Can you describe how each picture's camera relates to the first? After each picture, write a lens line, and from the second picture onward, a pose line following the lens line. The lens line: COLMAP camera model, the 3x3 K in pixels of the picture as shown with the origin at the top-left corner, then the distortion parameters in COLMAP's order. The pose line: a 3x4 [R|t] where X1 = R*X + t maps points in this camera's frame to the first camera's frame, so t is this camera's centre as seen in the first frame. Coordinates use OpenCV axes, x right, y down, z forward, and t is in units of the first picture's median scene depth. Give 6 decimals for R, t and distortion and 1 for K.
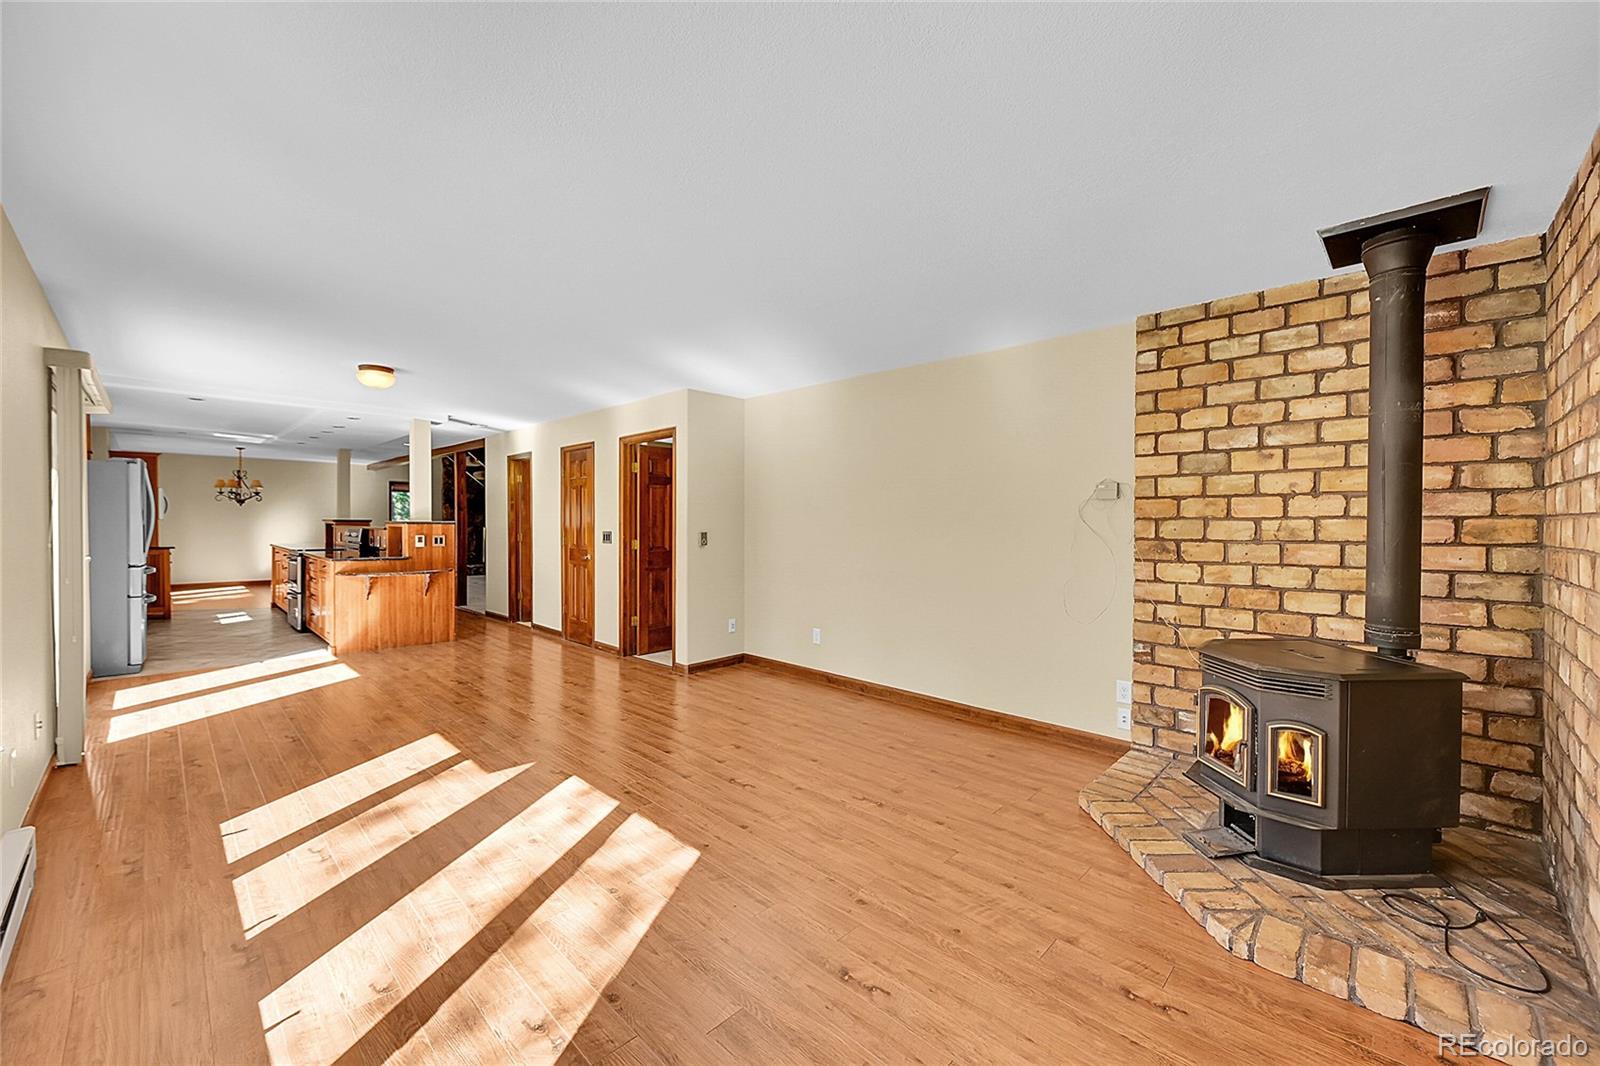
lens RADIAL K [[629.8, 0, 800.0], [0, 629.8, 533.0], [0, 0, 1]] dist [-0.002326, 0.000382]
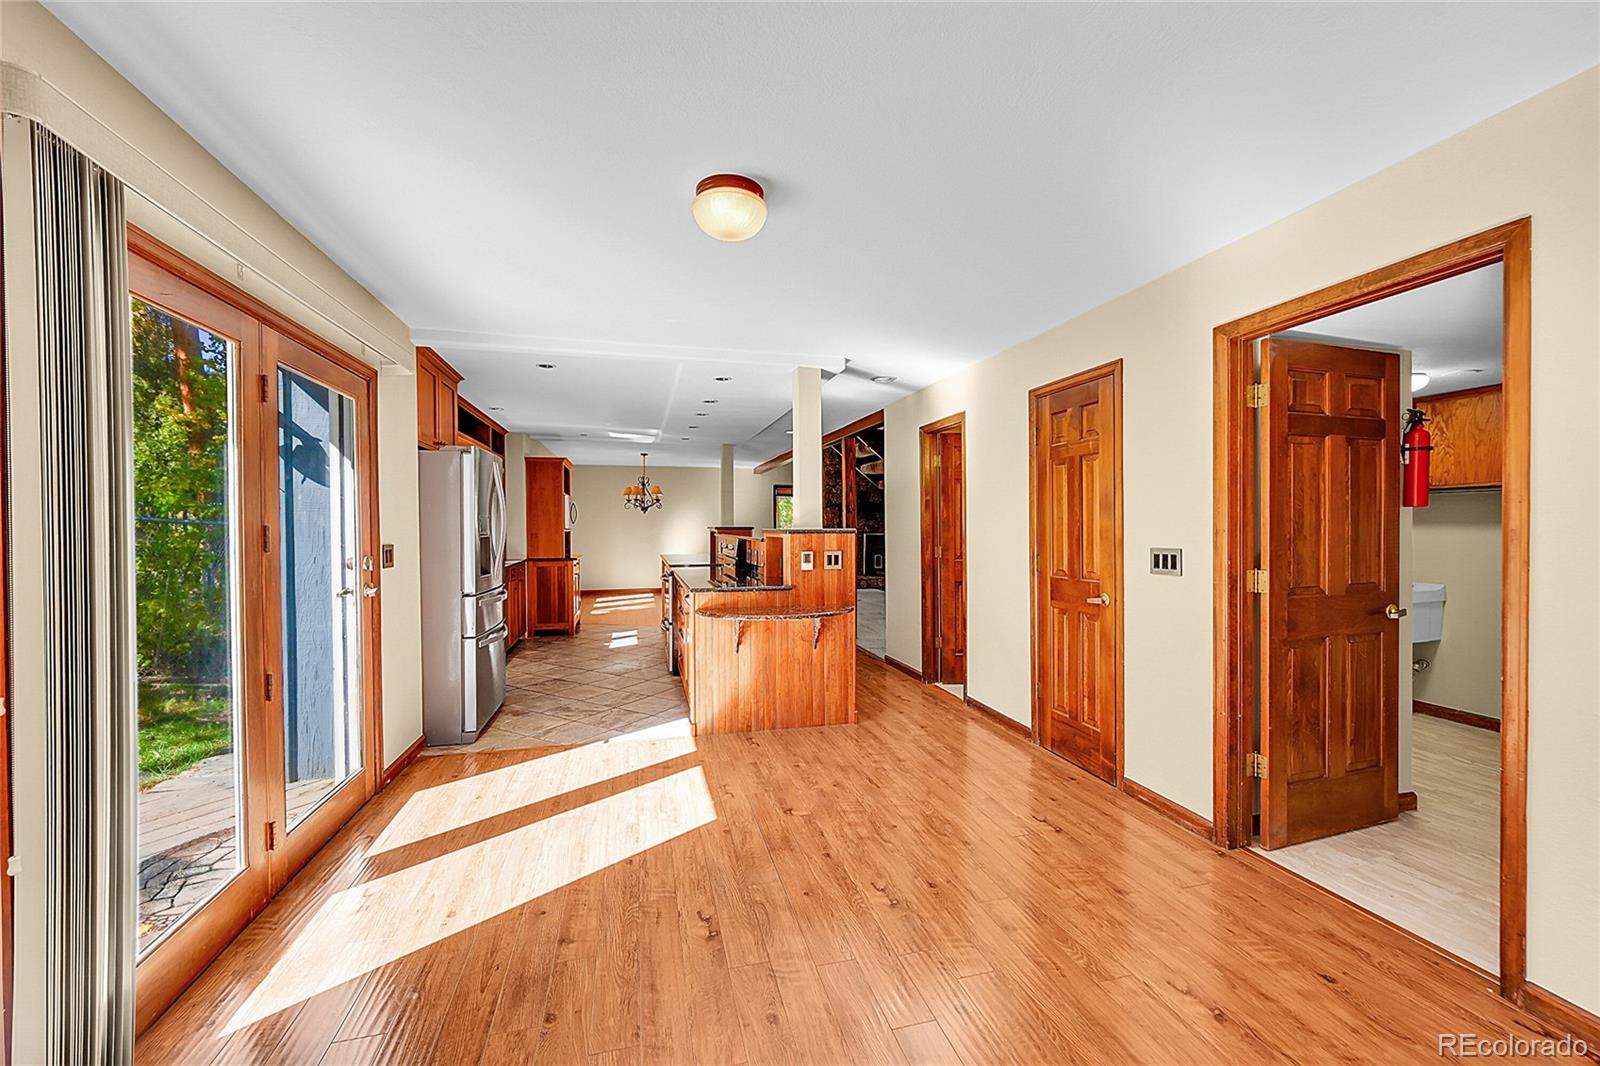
lens RADIAL K [[629.8, 0, 800.0], [0, 629.8, 533.0], [0, 0, 1]] dist [-0.002326, 0.000382]
pose [[0.856059, -0.004910, -0.516854, -0.394682], [0.001950, 0.999978, -0.006271, -0.014599], [0.516874, 0.004360, 0.856050, 0.634604]]
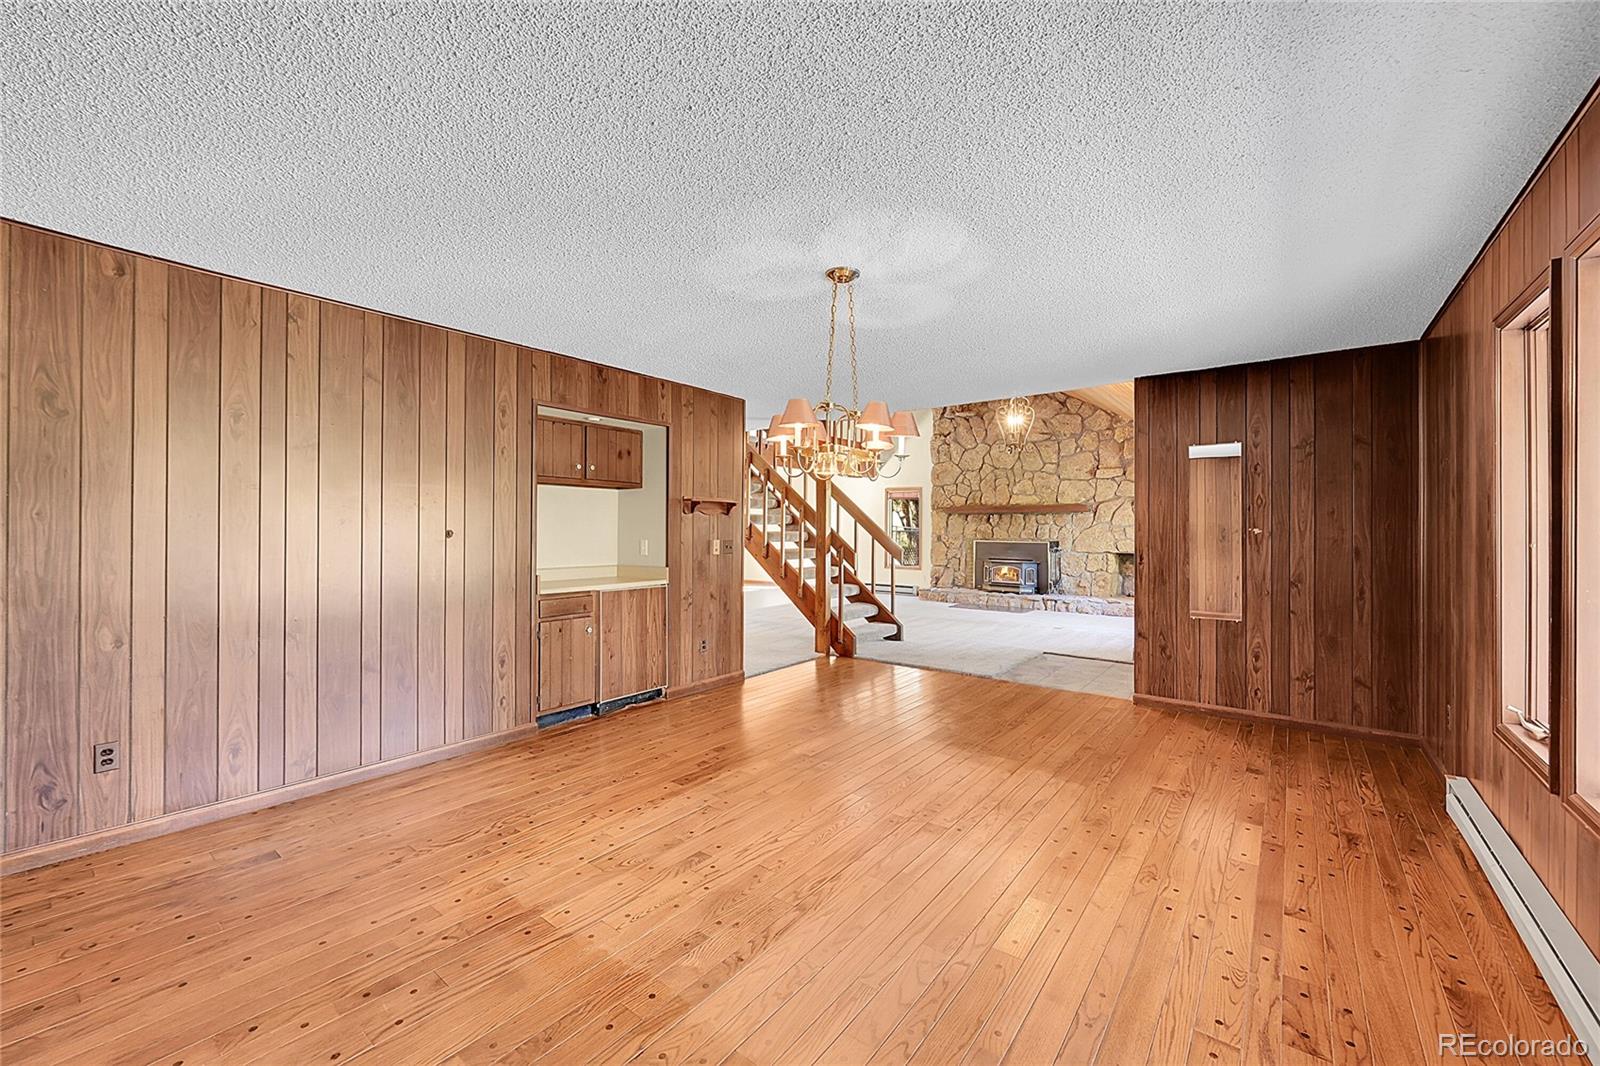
lens RADIAL K [[629.8, 0, 800.0], [0, 629.8, 533.0], [0, 0, 1]] dist [-0.002326, 0.000382]
pose [[0.109630, -0.000976, -0.993972, 0.706096], [-0.025038, 0.999679, -0.003743, -0.030369], [0.993657, 0.025297, 0.109570, 2.231979]]
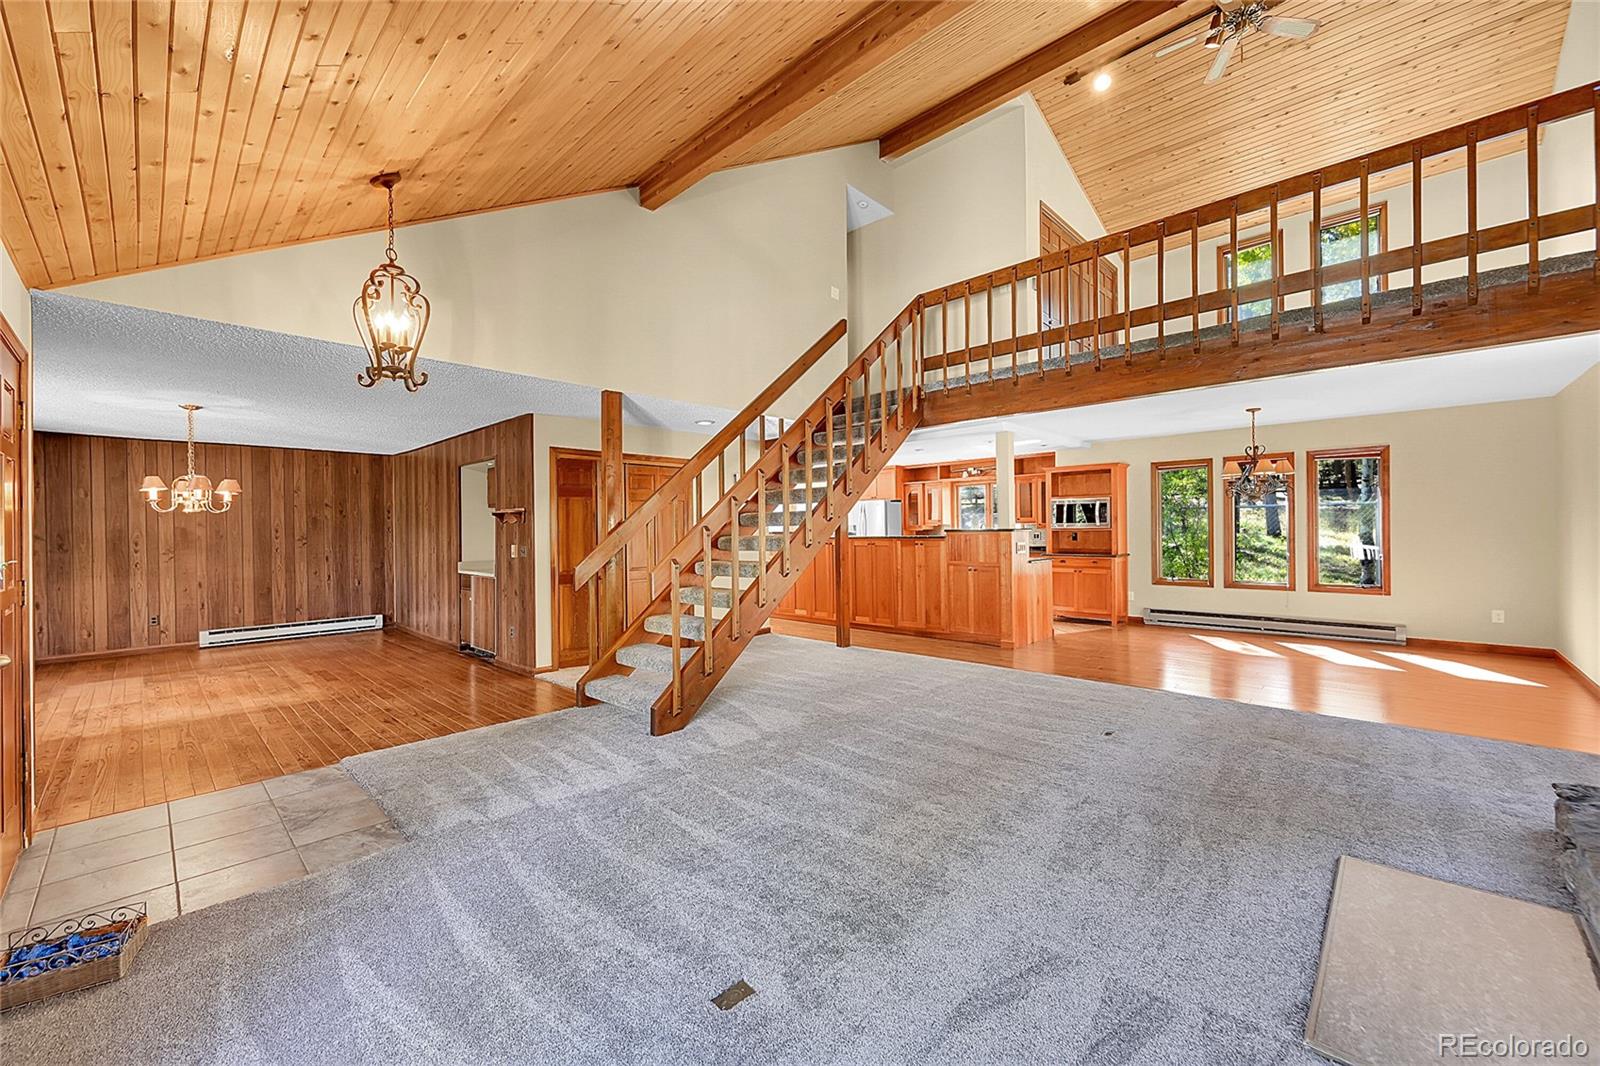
lens RADIAL K [[629.8, 0, 800.0], [0, 629.8, 533.0], [0, 0, 1]] dist [-0.002326, 0.000382]
pose [[-0.999932, 0.004810, -0.010584, -0.972153], [0.004540, 0.999666, 0.025427, -0.071786], [0.010702, 0.025378, -0.999621, 3.490173]]
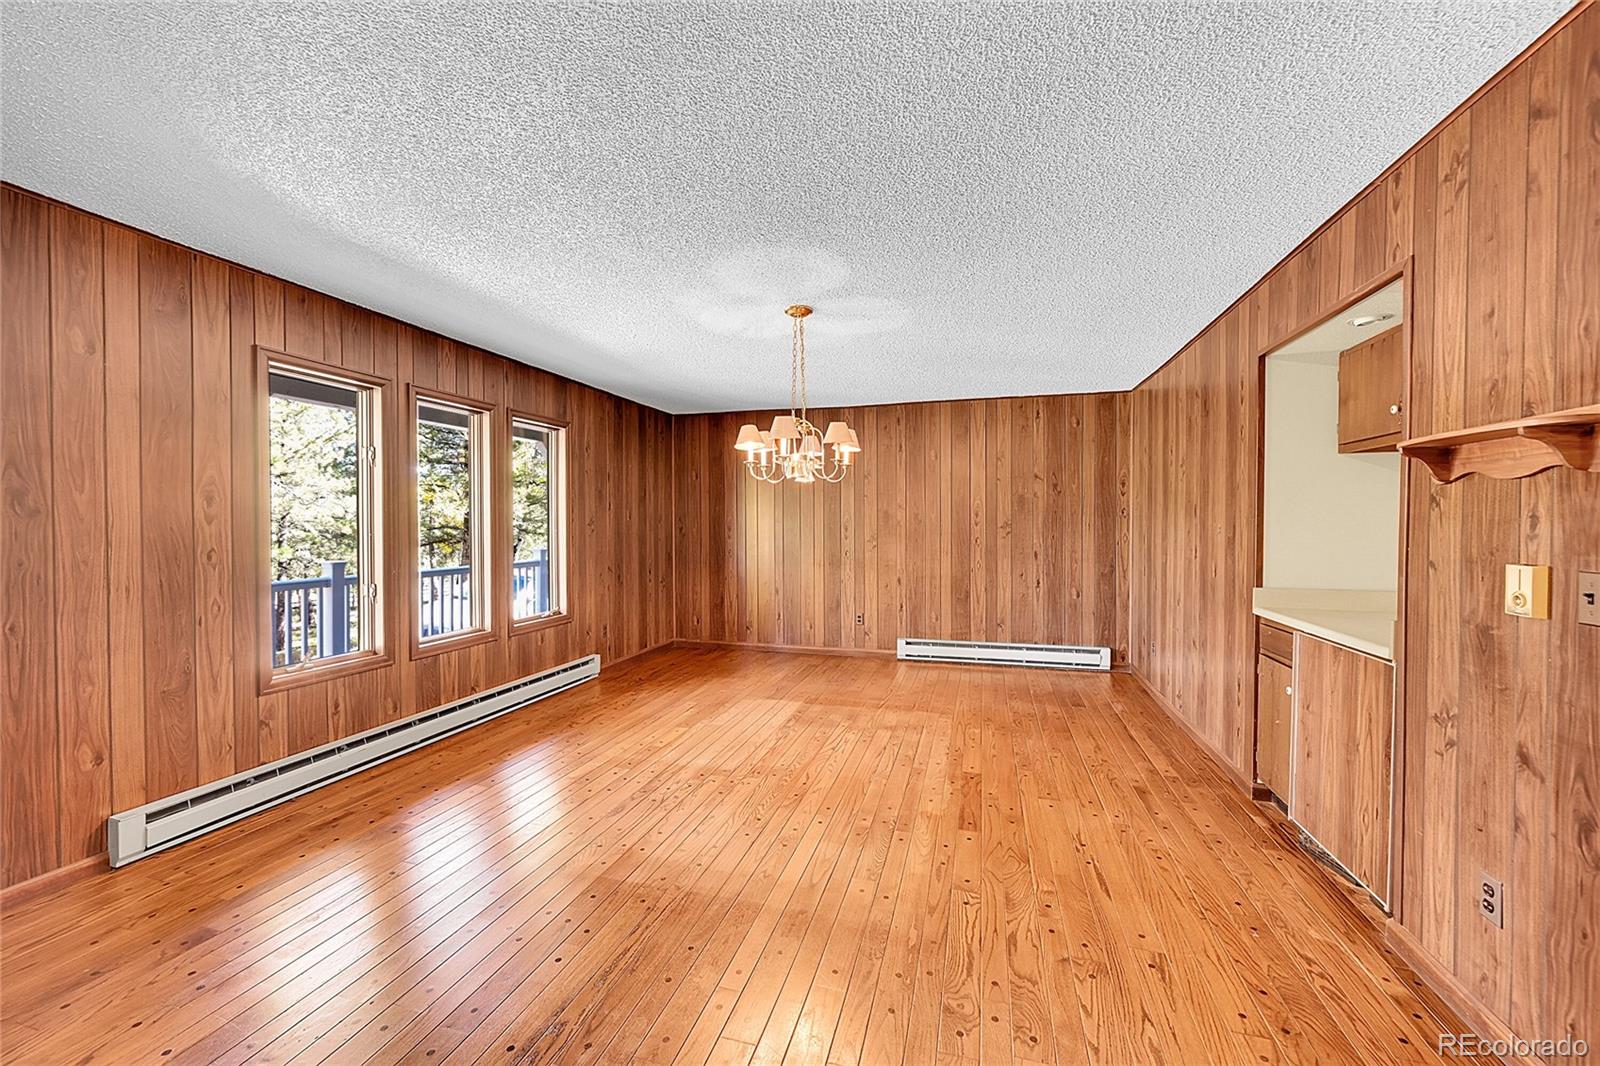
lens RADIAL K [[629.8, 0, 800.0], [0, 629.8, 533.0], [0, 0, 1]] dist [-0.002326, 0.000382]
pose [[-0.468609, -0.019575, 0.883189, -0.511112], [0.017660, 0.999347, 0.031519, -0.049406], [-0.883229, 0.030367, -0.467958, 2.668965]]
